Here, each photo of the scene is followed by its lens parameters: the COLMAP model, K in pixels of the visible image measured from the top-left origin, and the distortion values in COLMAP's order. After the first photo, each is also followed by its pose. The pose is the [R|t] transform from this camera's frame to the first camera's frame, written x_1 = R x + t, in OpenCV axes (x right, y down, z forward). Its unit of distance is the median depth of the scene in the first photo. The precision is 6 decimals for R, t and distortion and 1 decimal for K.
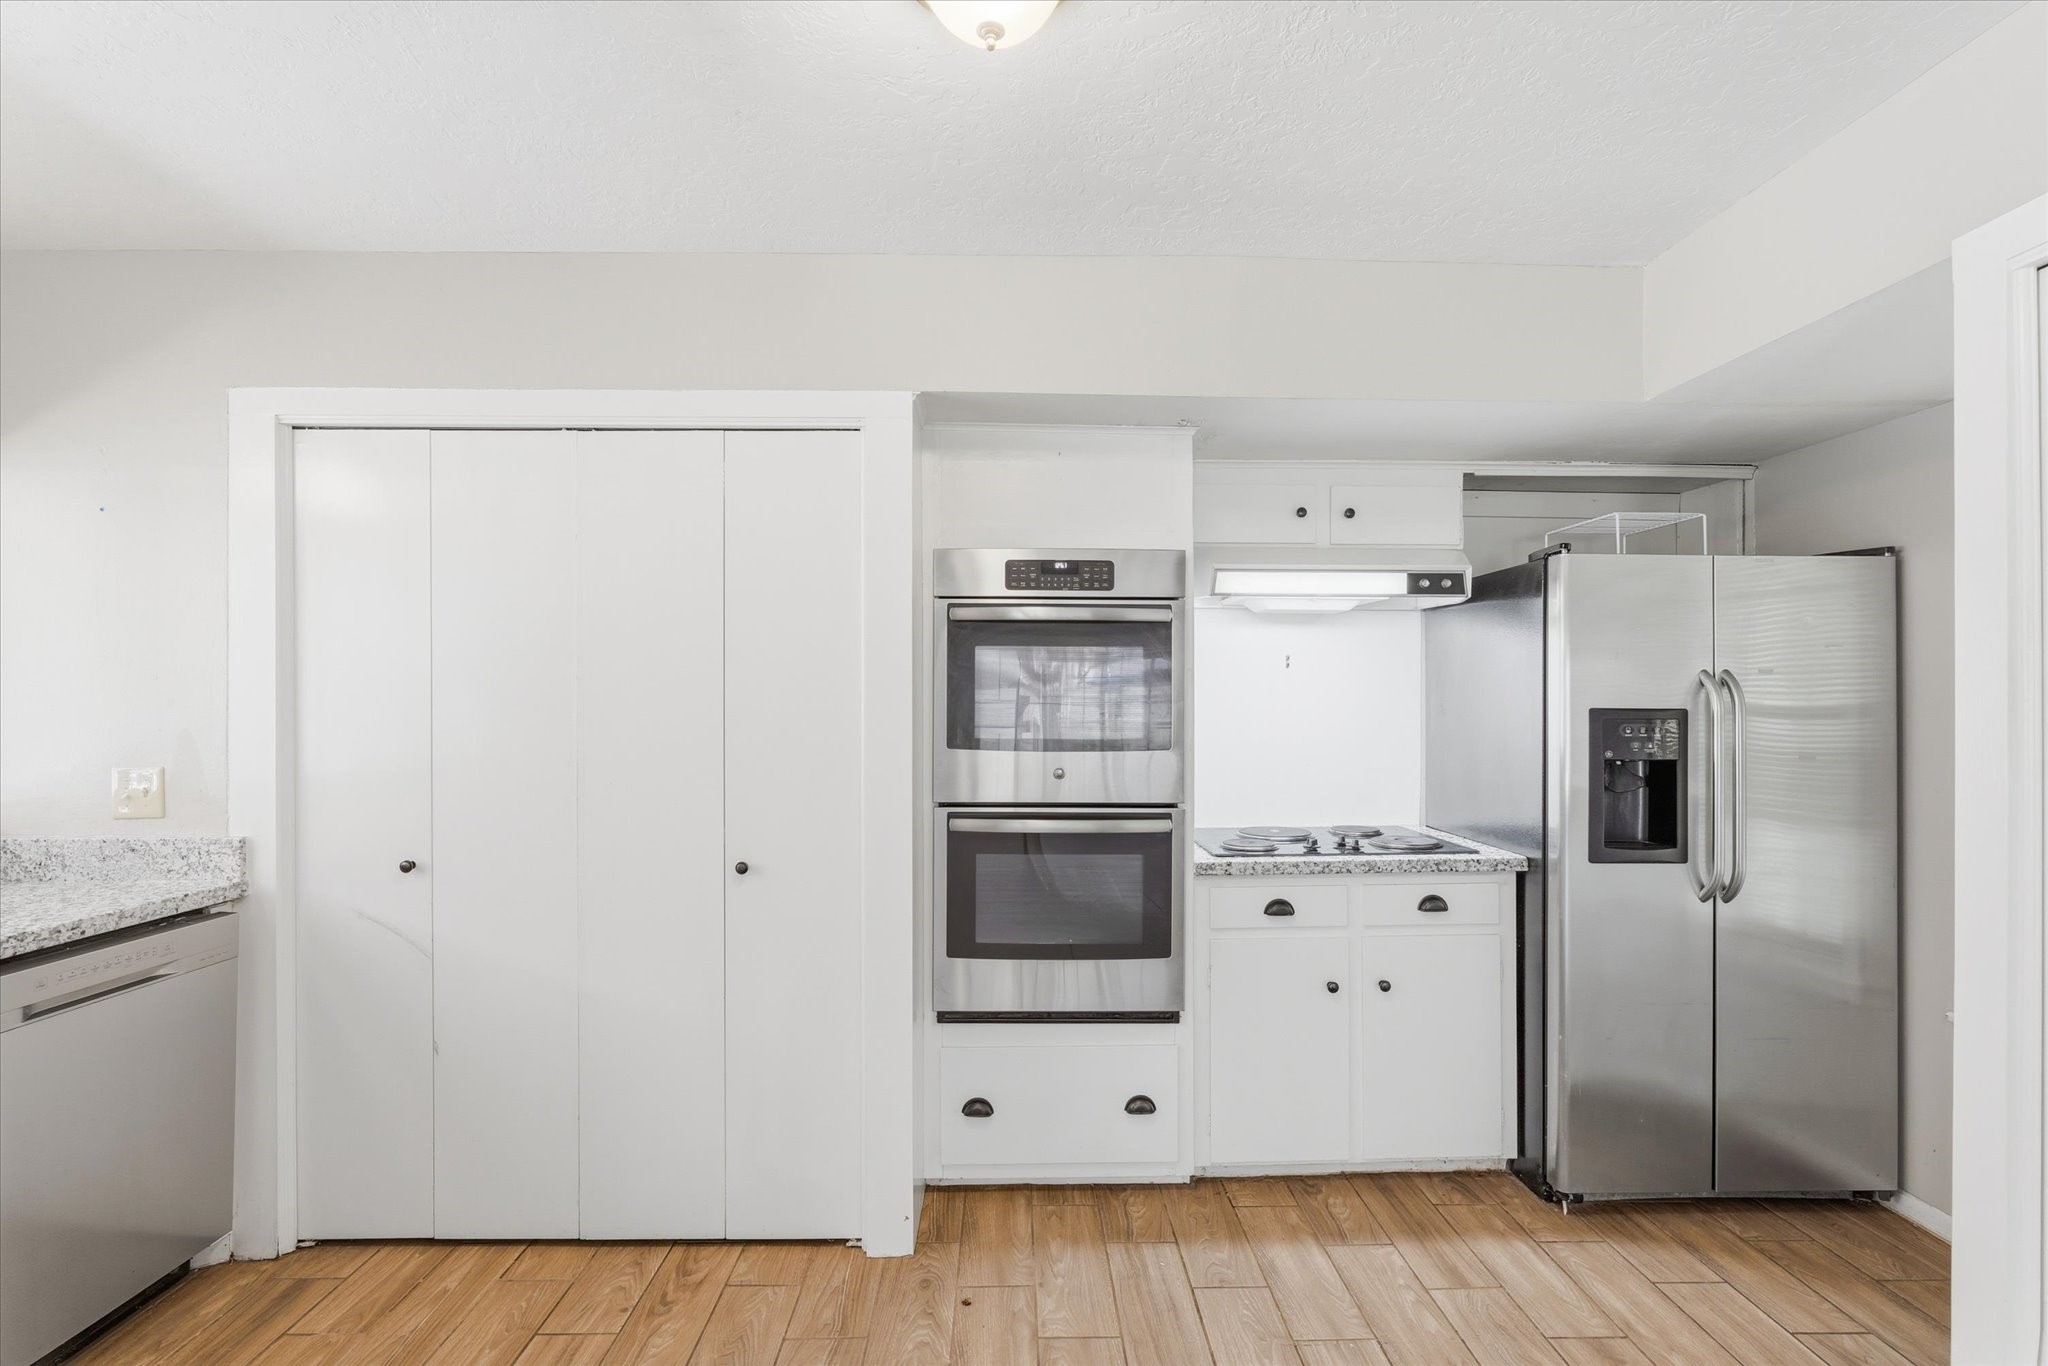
lens RADIAL K [[879.6, 0, 1017.6], [0, 879.6, 690.8], [0, 0, 1]] dist [-0.003541, 0.000110]
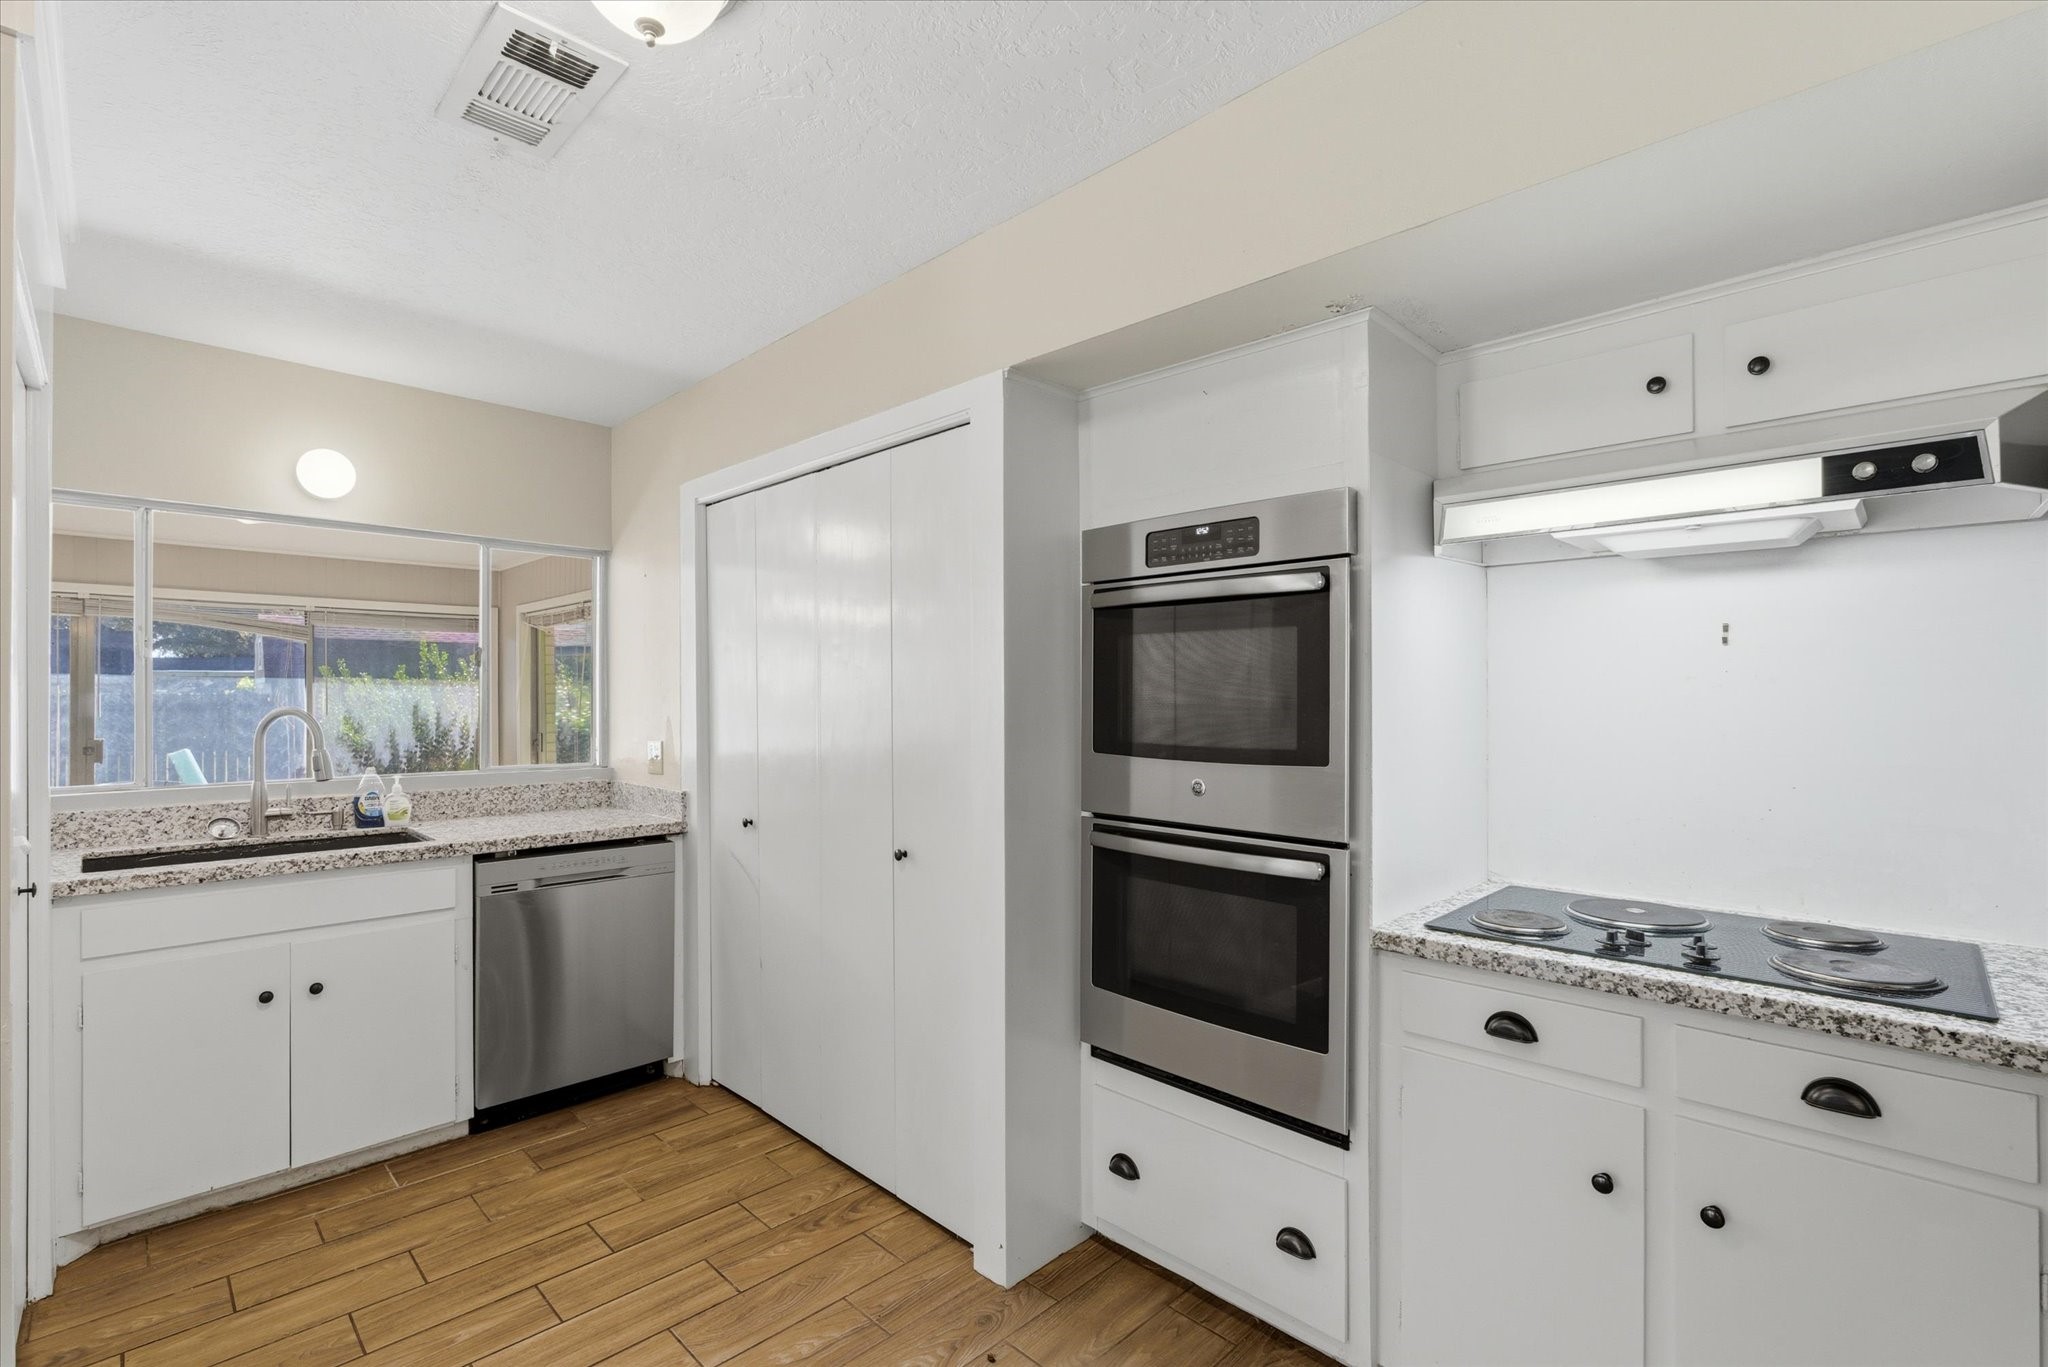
lens RADIAL K [[901.6, 0, 1023.2], [0, 901.6, 689.1], [0, 0, 1]] dist [-0.004584, 0.000974]
pose [[0.708266, -0.005722, -0.705923, 0.516530], [0.008352, 0.999965, 0.000273, 0.000952], [0.705897, -0.006089, 0.708289, 0.299579]]
